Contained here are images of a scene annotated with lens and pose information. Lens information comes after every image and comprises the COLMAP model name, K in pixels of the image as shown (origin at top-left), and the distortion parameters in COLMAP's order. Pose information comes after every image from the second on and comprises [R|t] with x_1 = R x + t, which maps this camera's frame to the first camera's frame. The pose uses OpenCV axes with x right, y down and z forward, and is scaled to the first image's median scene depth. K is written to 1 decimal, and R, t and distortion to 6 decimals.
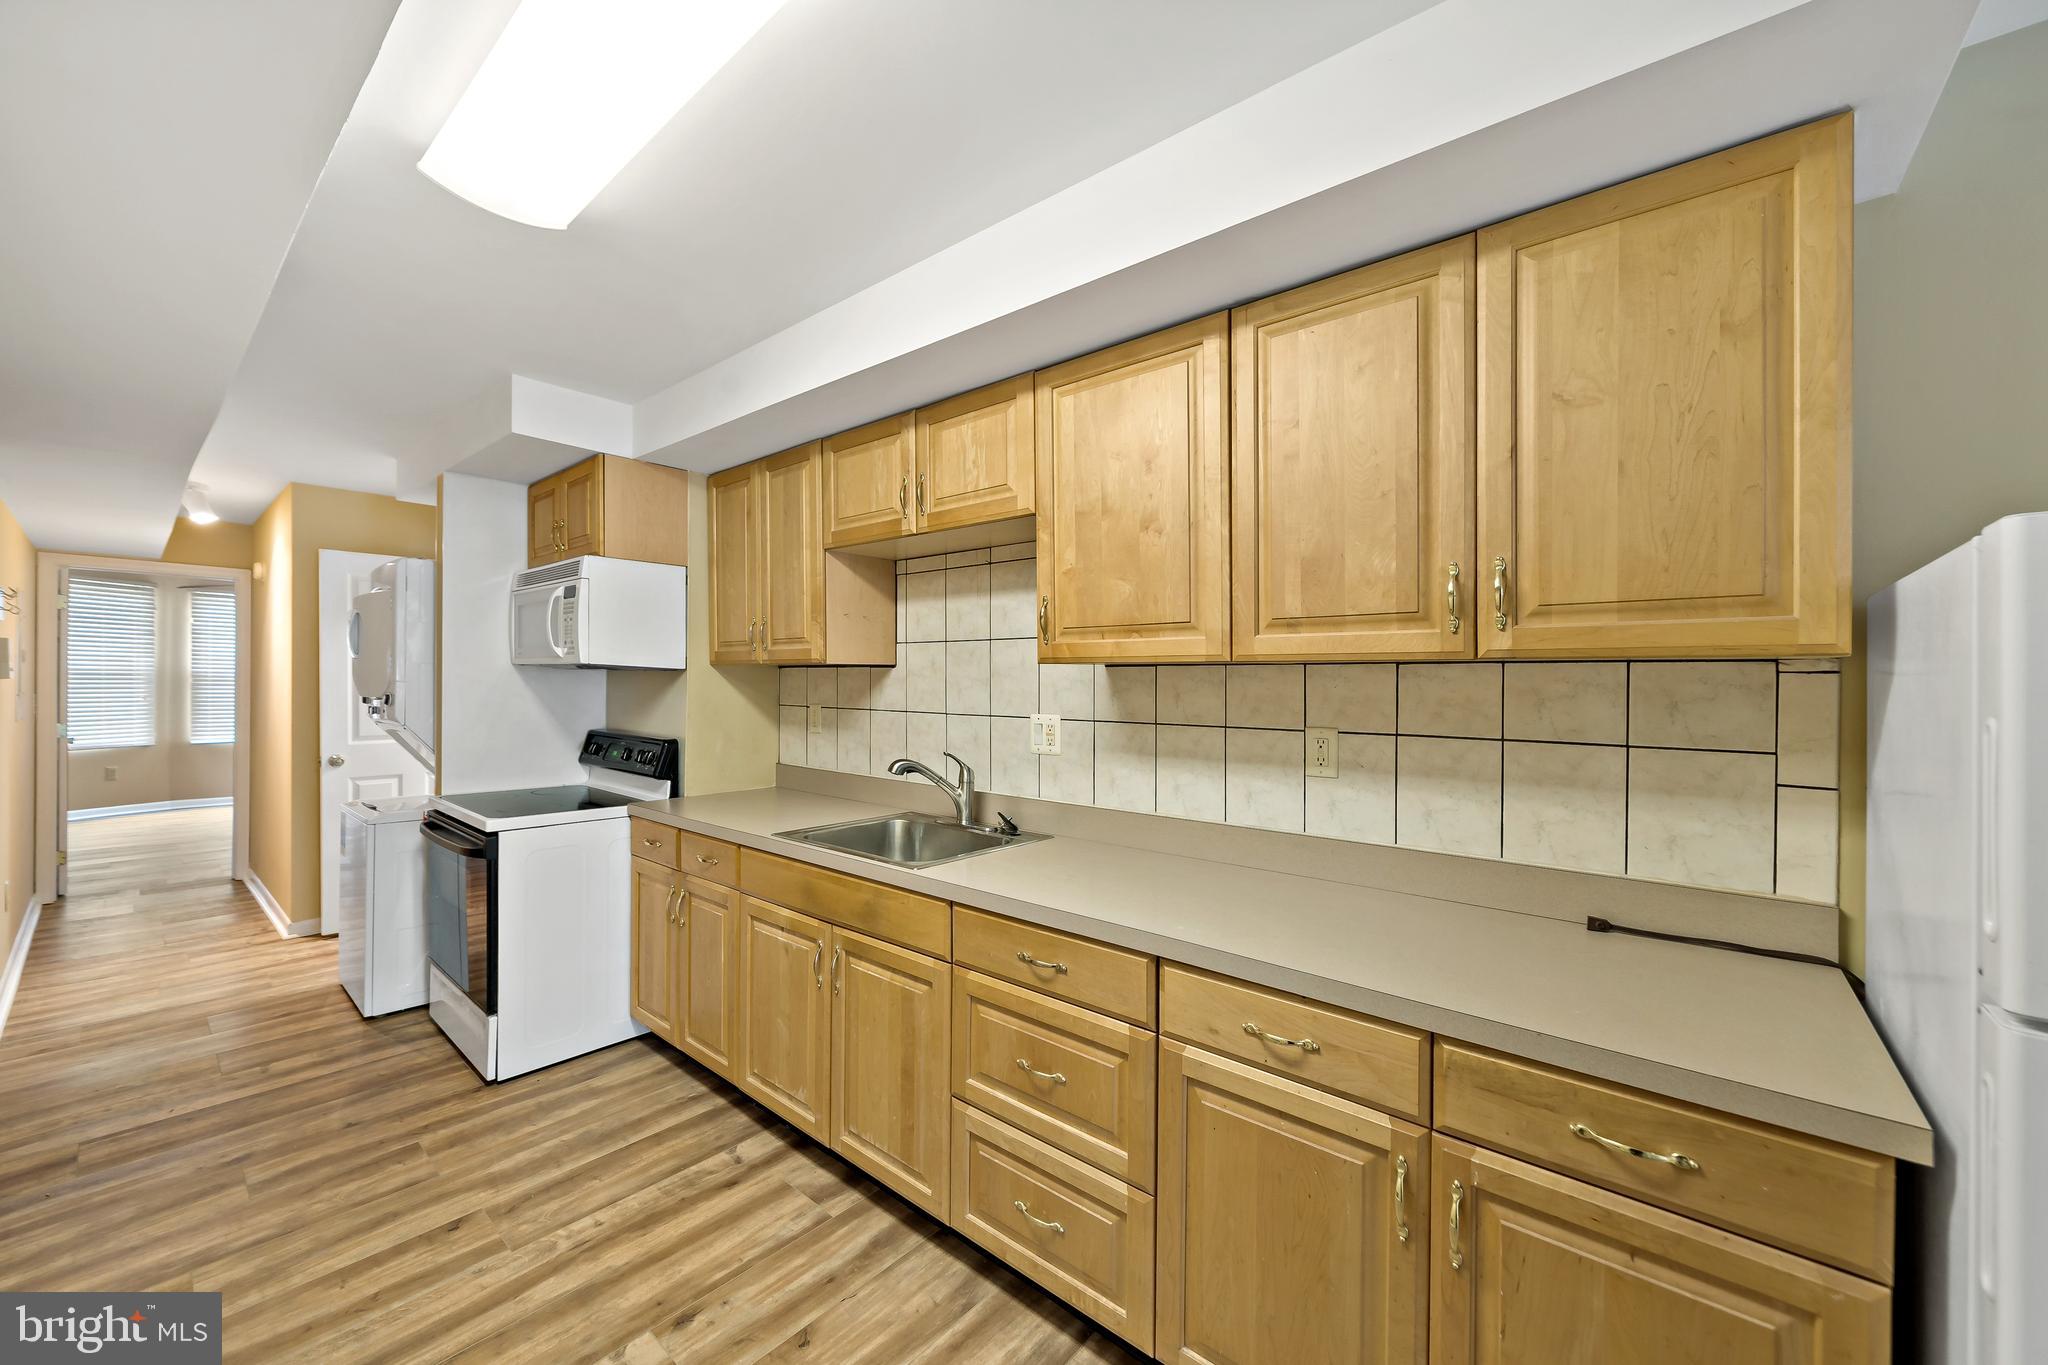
lens RADIAL K [[803.0, 0, 1046.1], [0, 803.0, 679.2], [0, 0, 1]] dist [-0.000891, 0.000051]
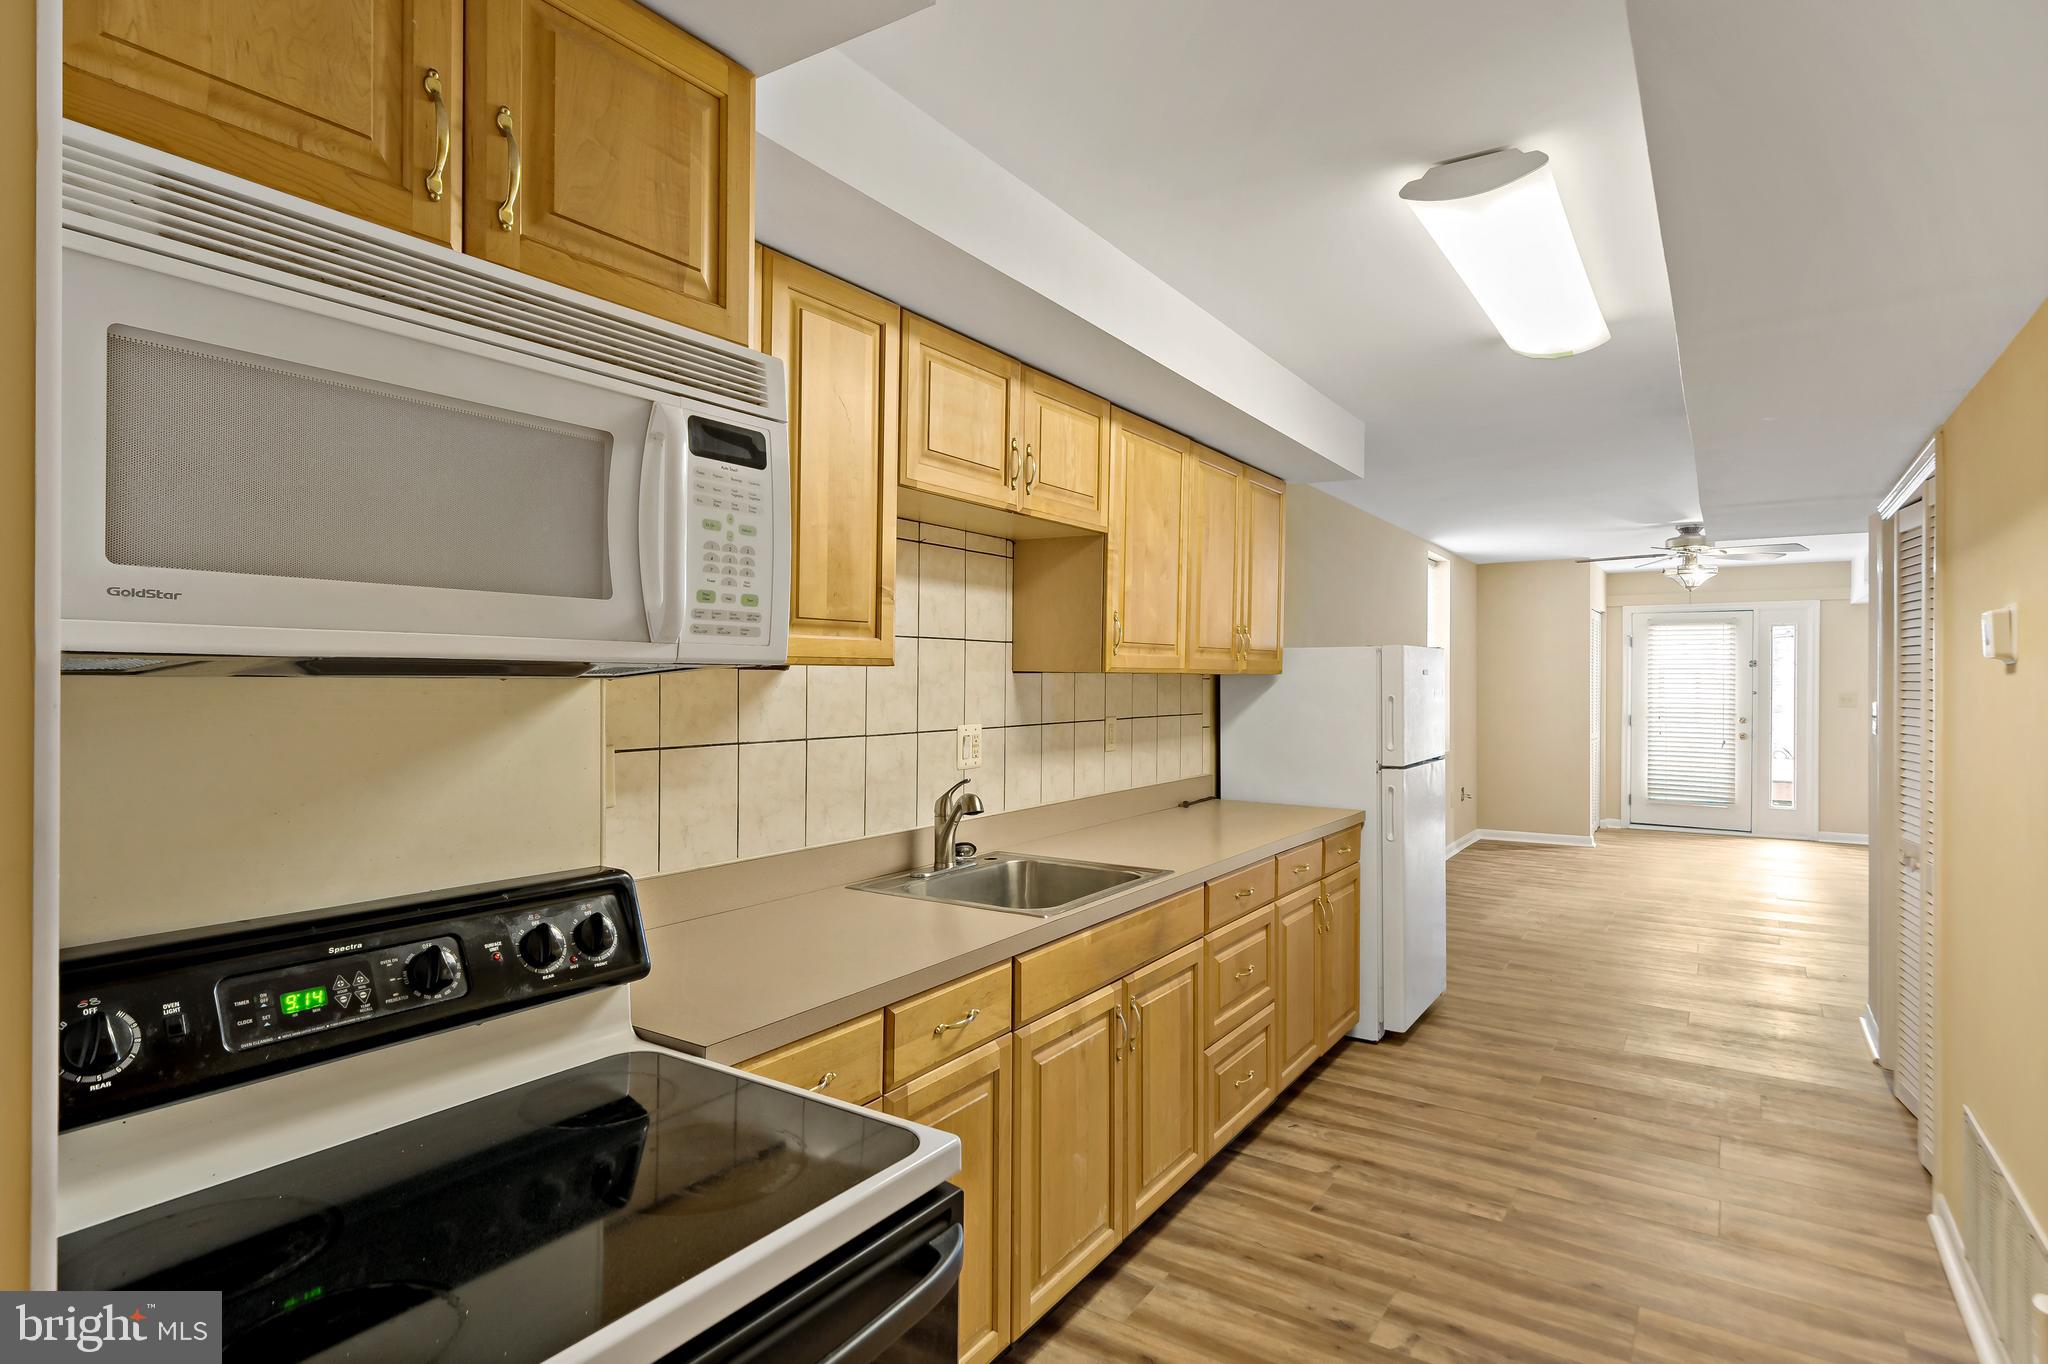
lens RADIAL K [[1085.7, 0, 1024.0], [0, 1085.7, 682.0], [0, 0, 1]] dist [0.030803, -0.000107]
pose [[-0.127548, -0.017501, 0.991678, -1.476635], [-0.011252, 0.999806, 0.016197, -0.029796], [-0.991769, -0.009092, -0.127720, 1.324995]]
